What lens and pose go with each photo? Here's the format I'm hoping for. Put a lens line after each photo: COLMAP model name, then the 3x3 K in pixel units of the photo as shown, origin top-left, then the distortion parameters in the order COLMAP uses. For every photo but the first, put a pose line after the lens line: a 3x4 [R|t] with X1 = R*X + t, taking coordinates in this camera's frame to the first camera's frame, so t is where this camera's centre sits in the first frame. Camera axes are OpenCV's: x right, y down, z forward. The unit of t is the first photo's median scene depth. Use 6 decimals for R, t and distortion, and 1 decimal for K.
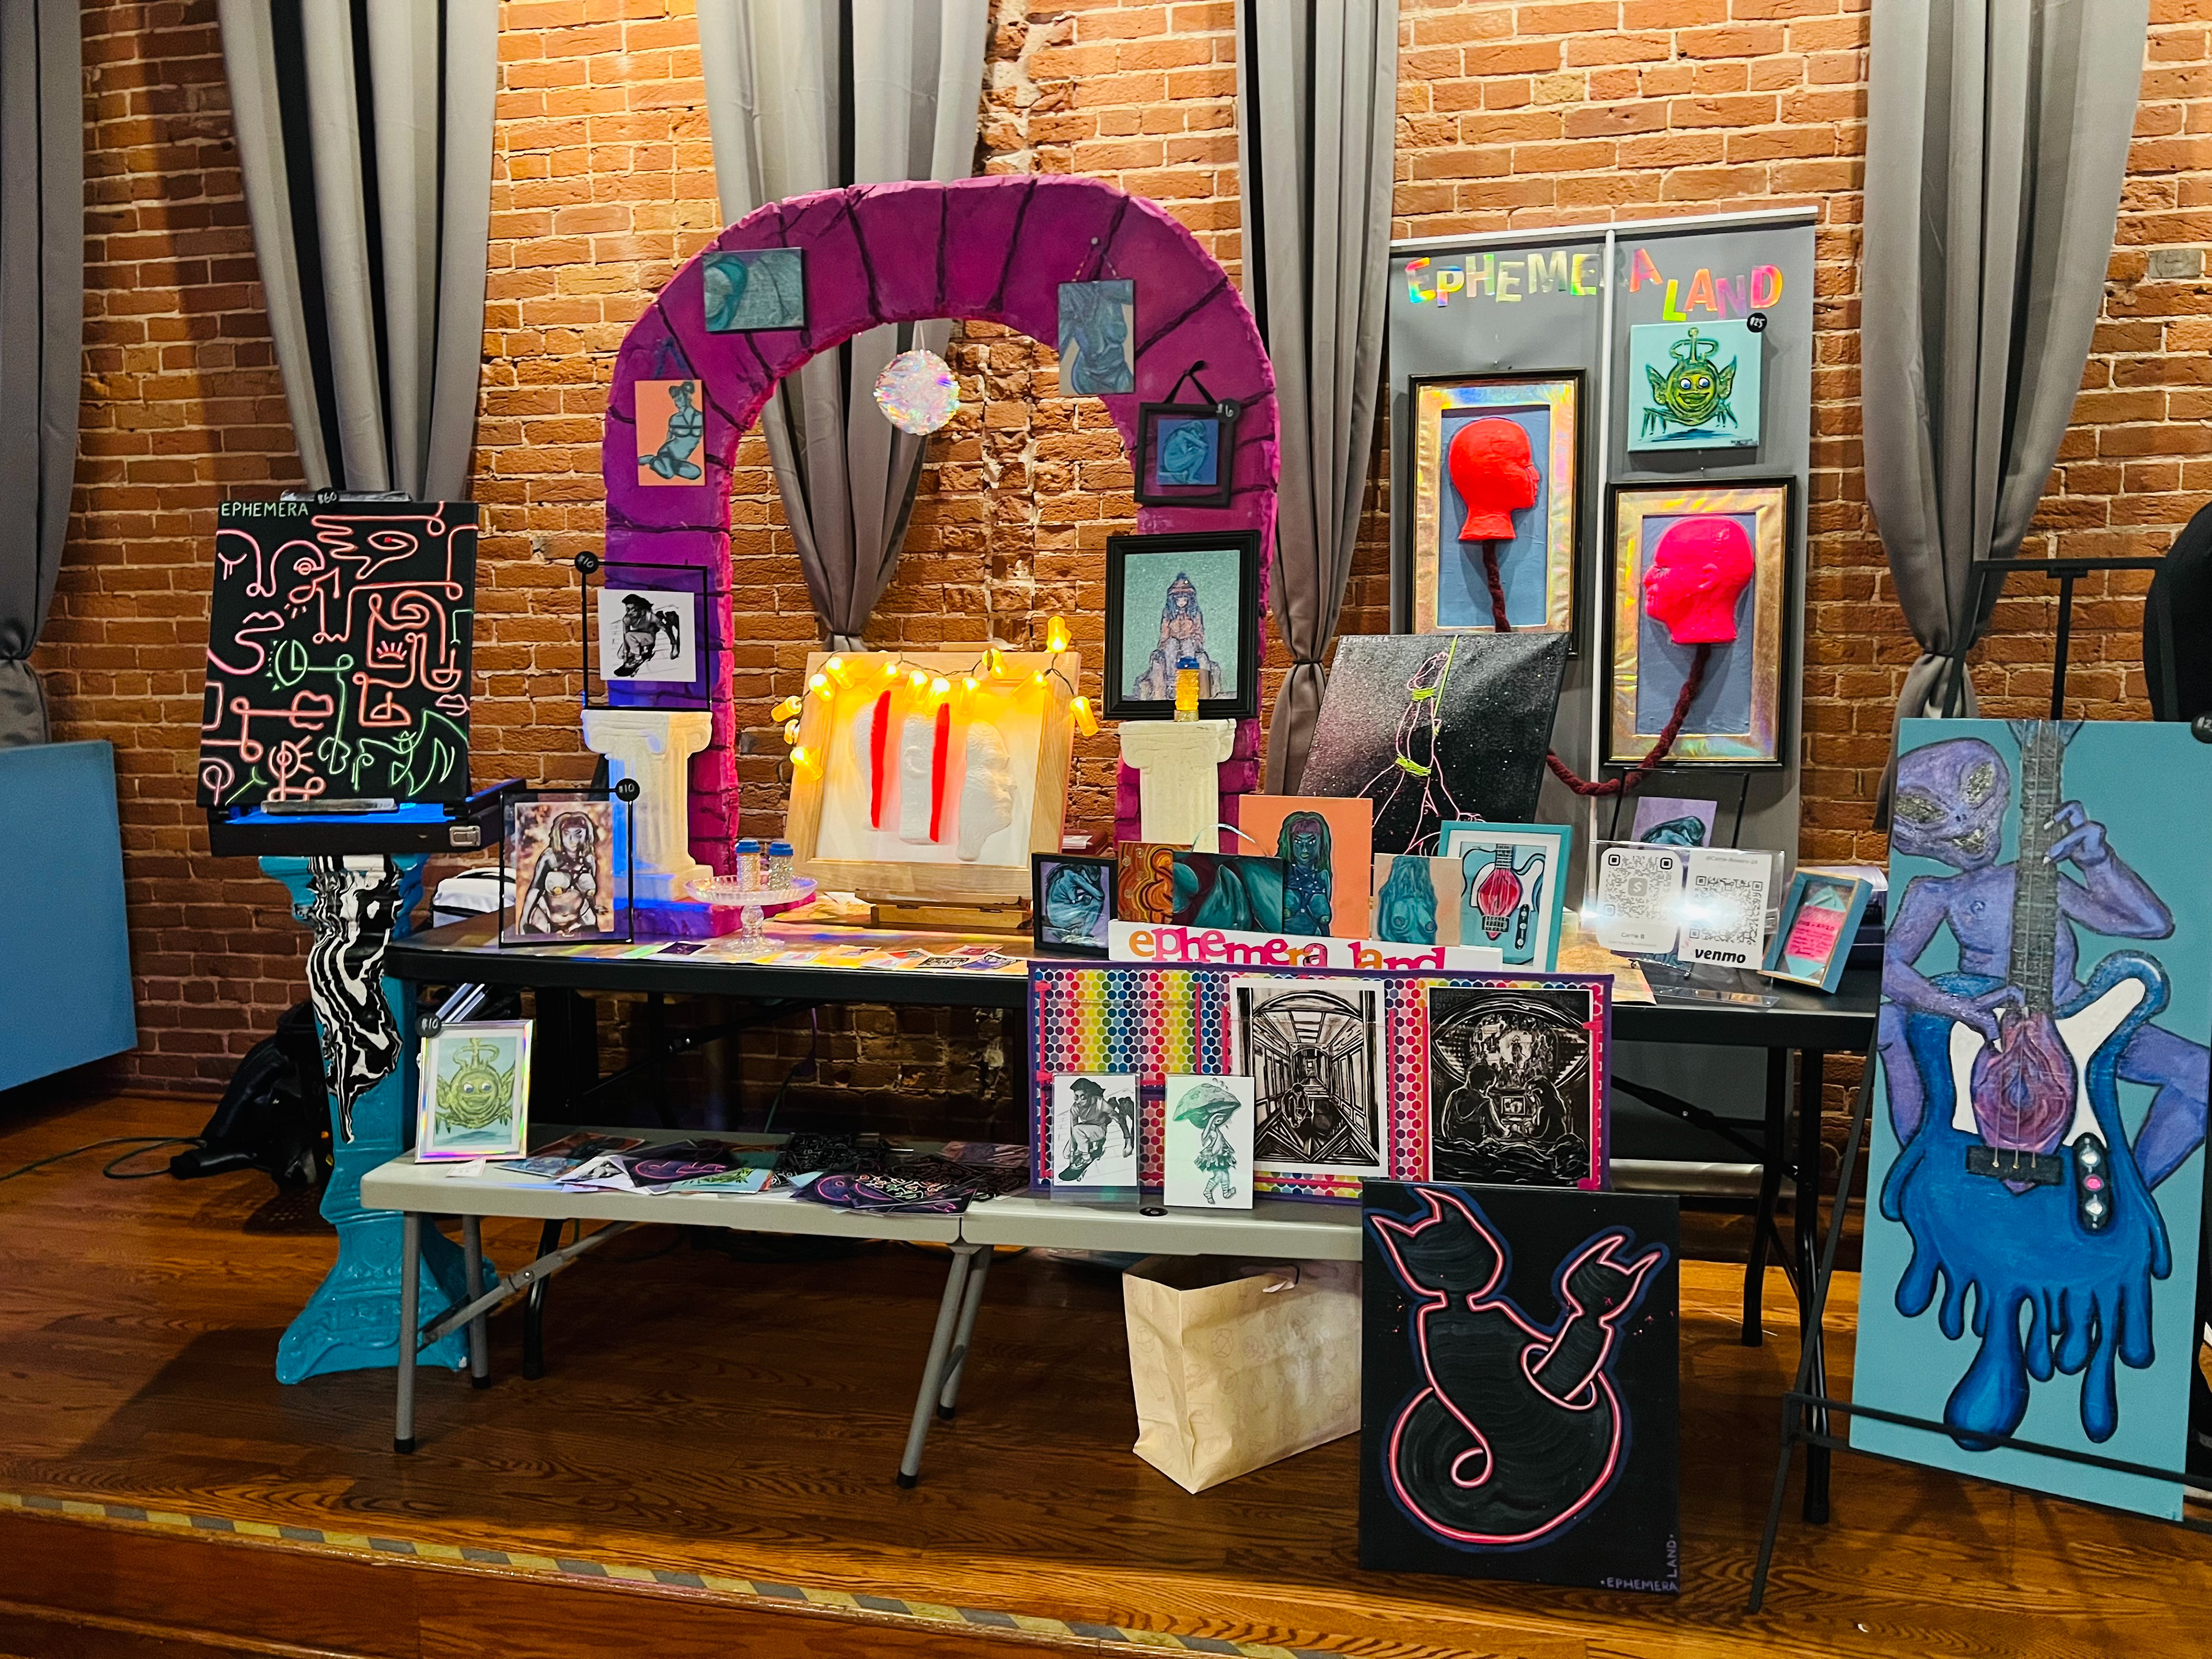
lens RADIAL K [[1652.1, 0, 1116.1], [0, 1652.1, 830.3], [0, 0, 1]] dist [0.046944, -0.057247]
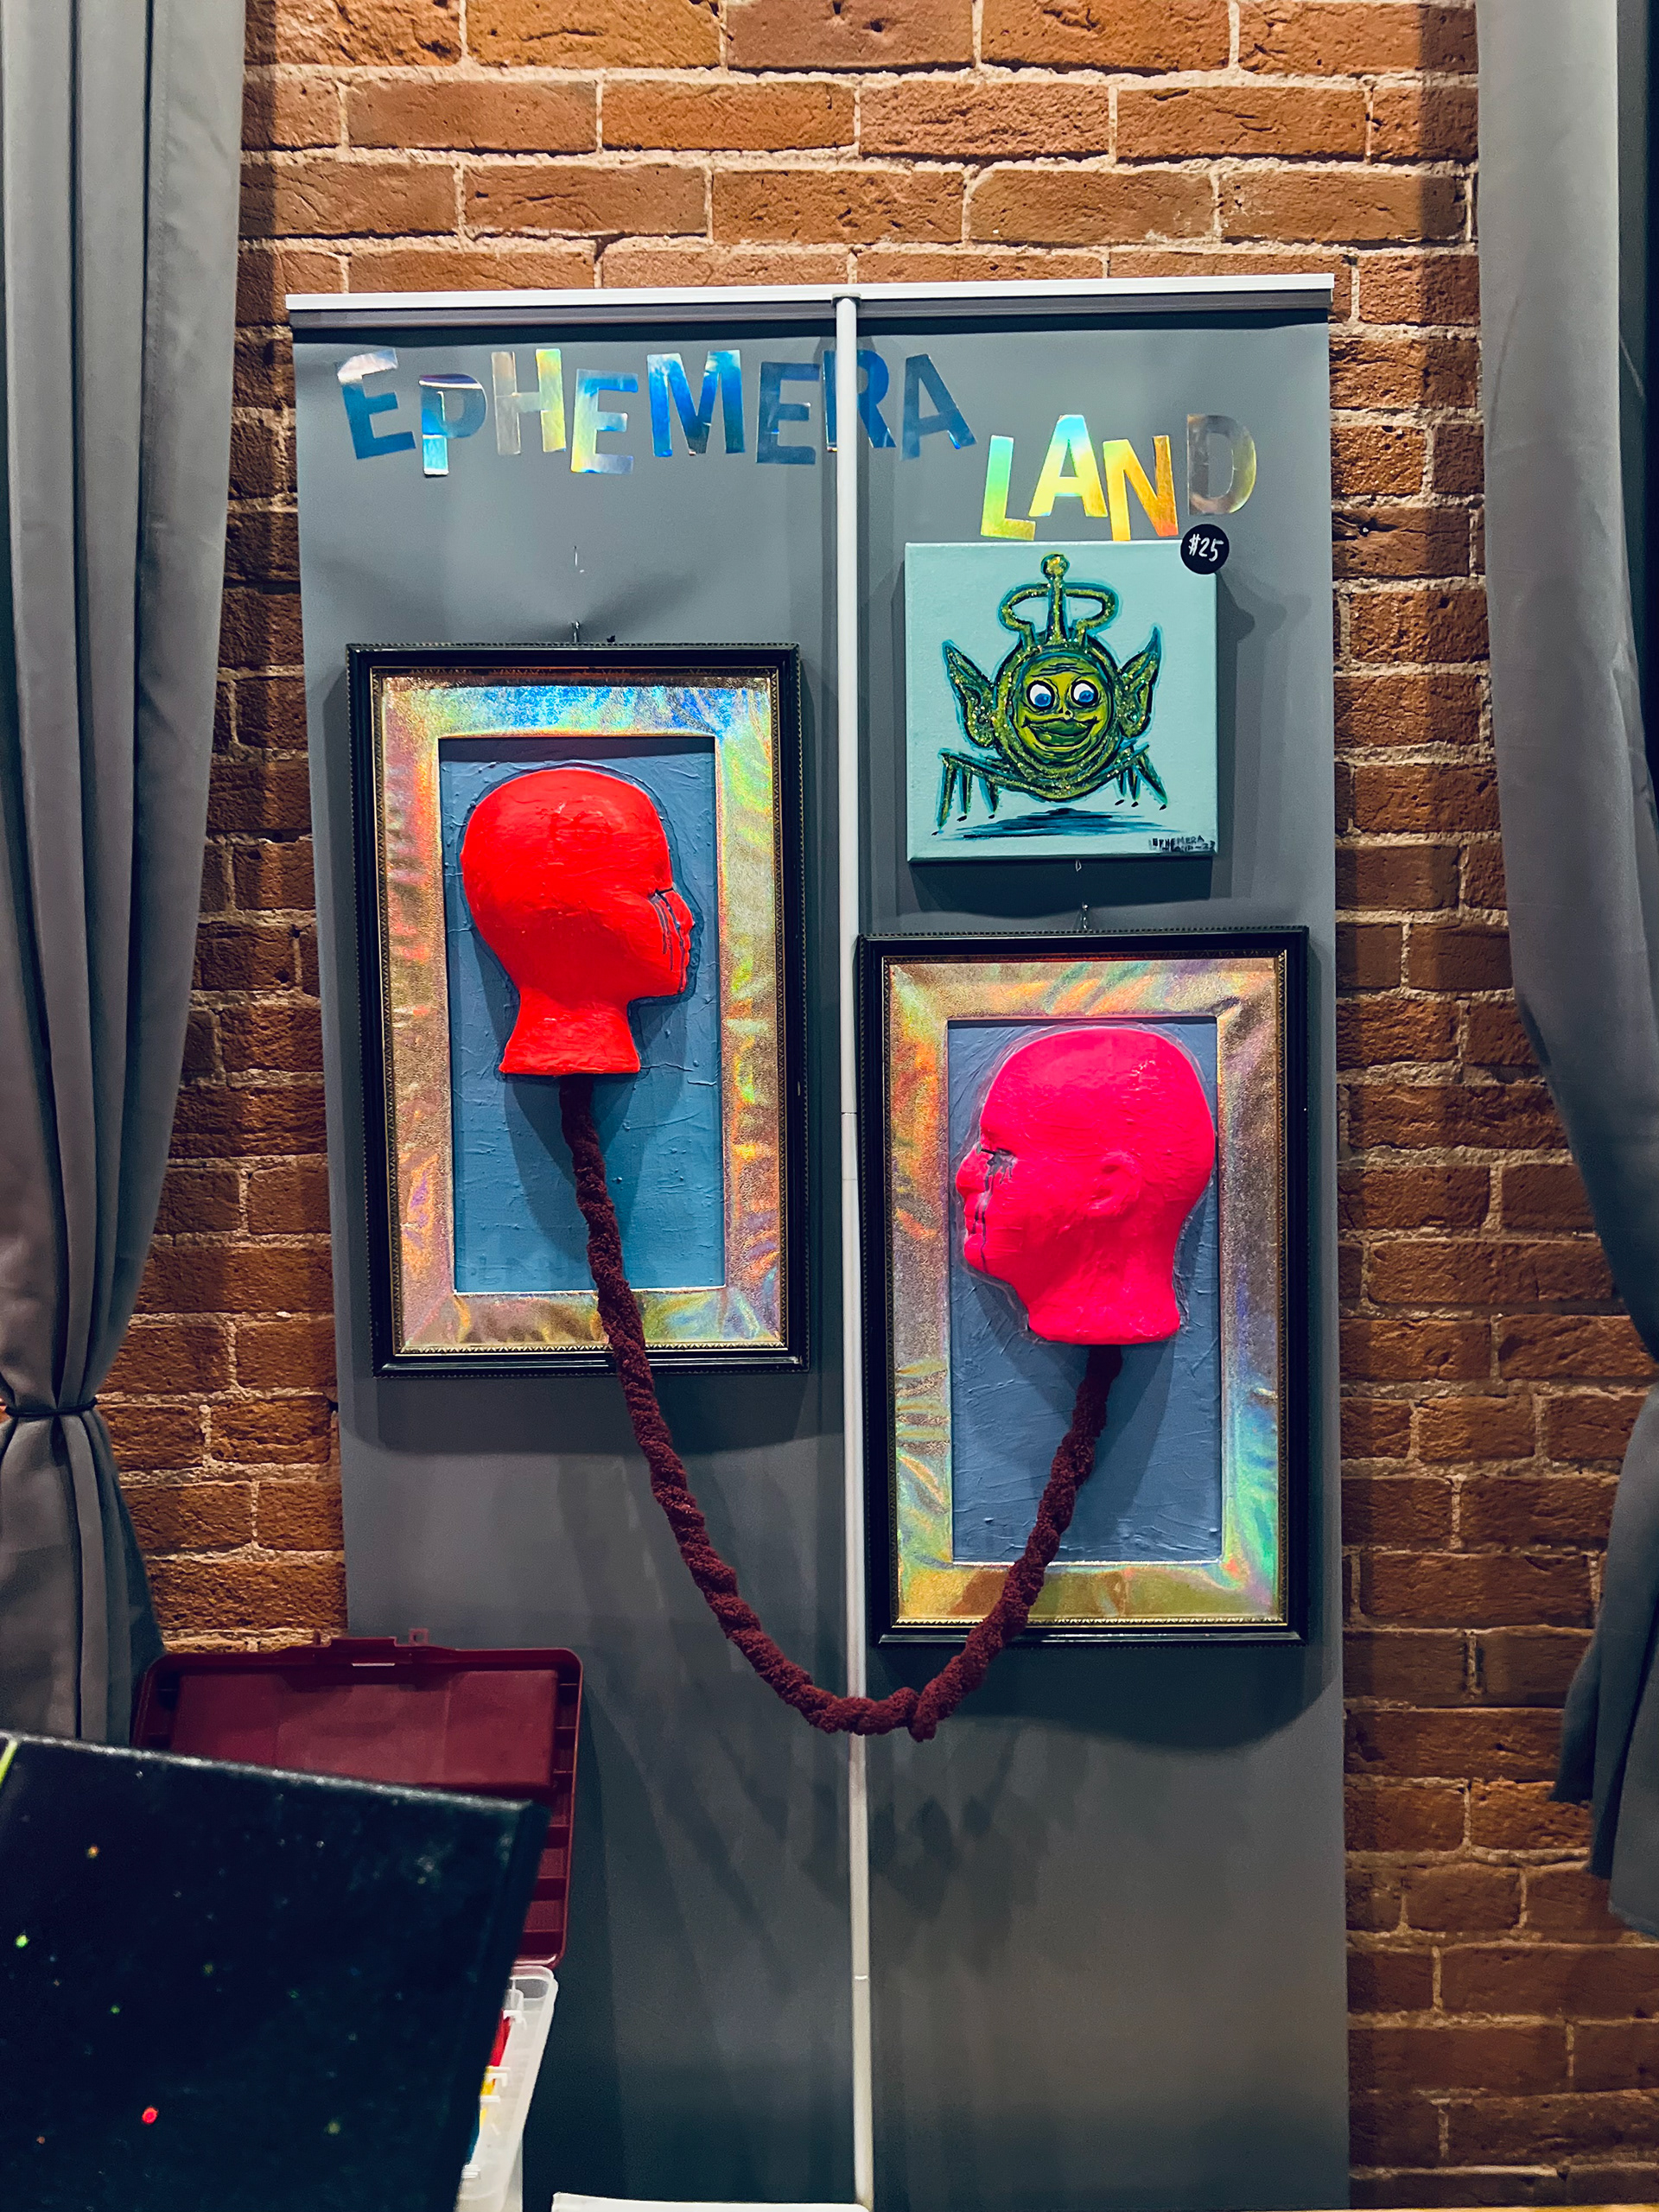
lens RADIAL K [[1652.1, 0, 845.3], [0, 1652.1, 1128.5], [0, 0, 1]] dist [0.046944, -0.057247]
pose [[0.973903, -0.011109, 0.226693, 0.253378], [0.027014, 0.997375, -0.067180, -0.172022], [-0.225352, 0.071550, 0.971647, 0.779324]]
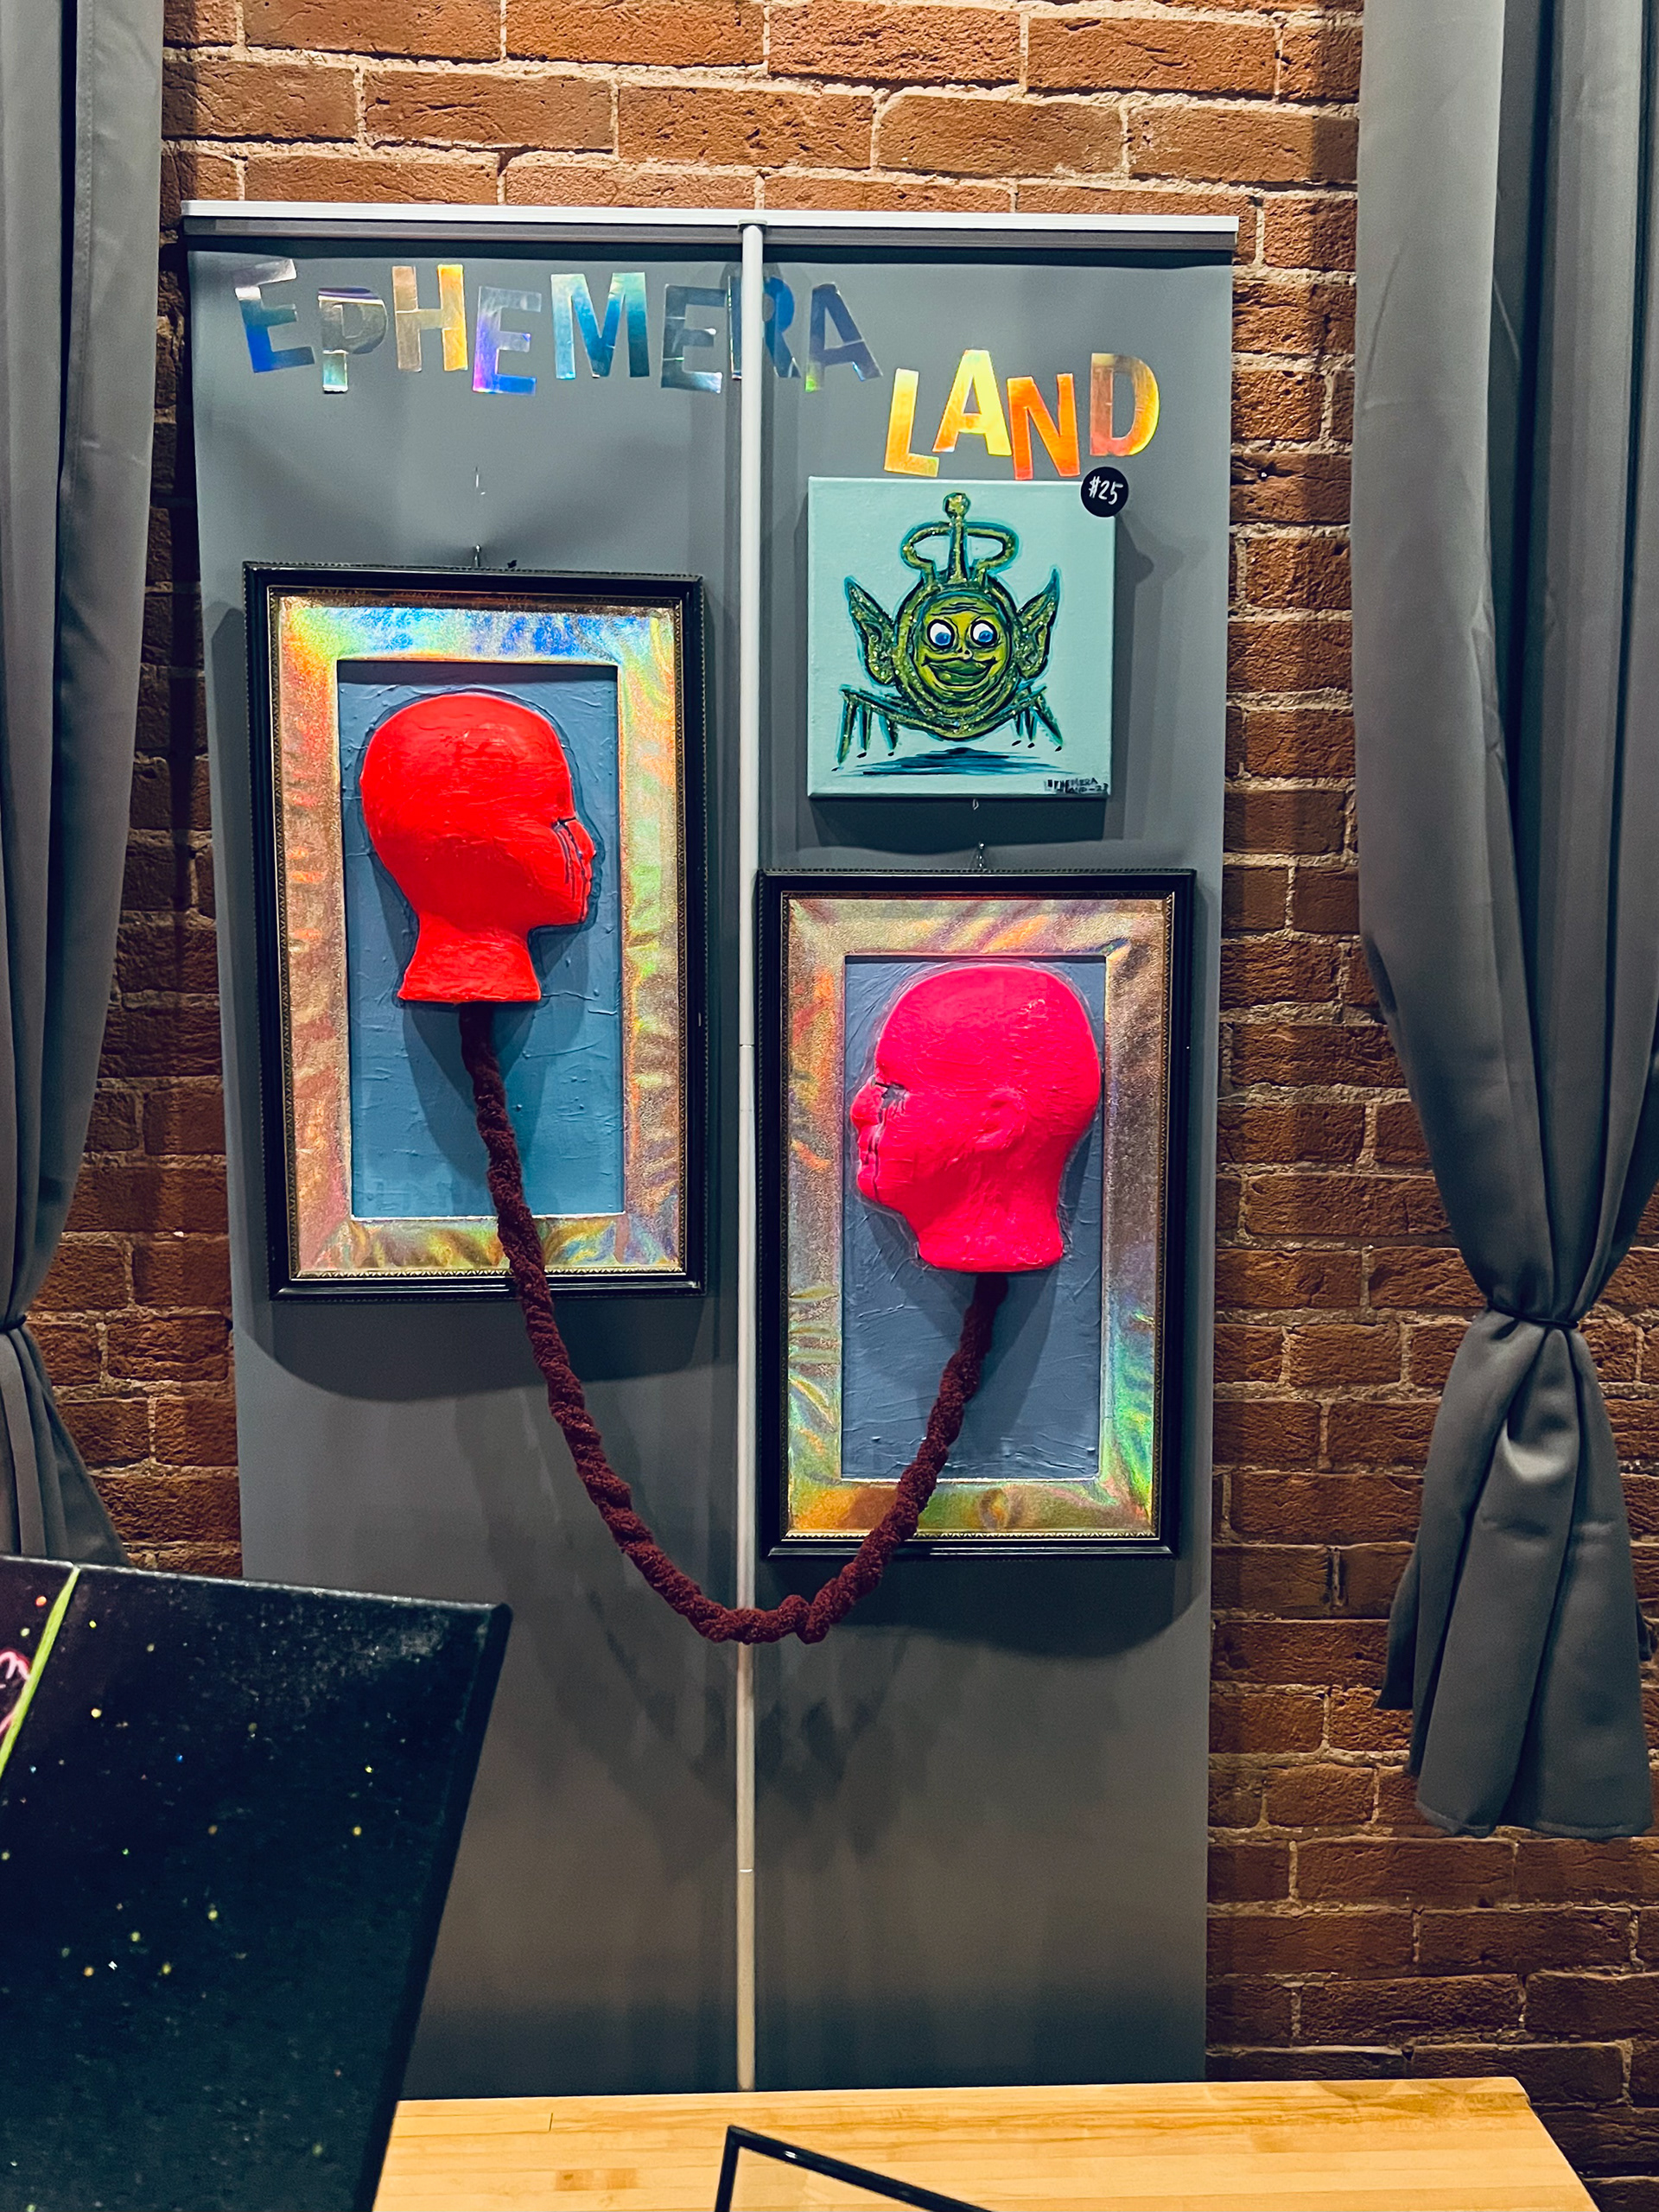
lens RADIAL K [[1888.3, 0, 848.5], [0, 1888.3, 1139.1], [0, 0, 1]] dist [0.057611, -0.080978]
pose [[0.961698, -0.012694, 0.273818, 0.238405], [0.014314, 0.999890, -0.003920, -0.178213], [-0.273738, 0.007689, 0.961774, 0.696868]]
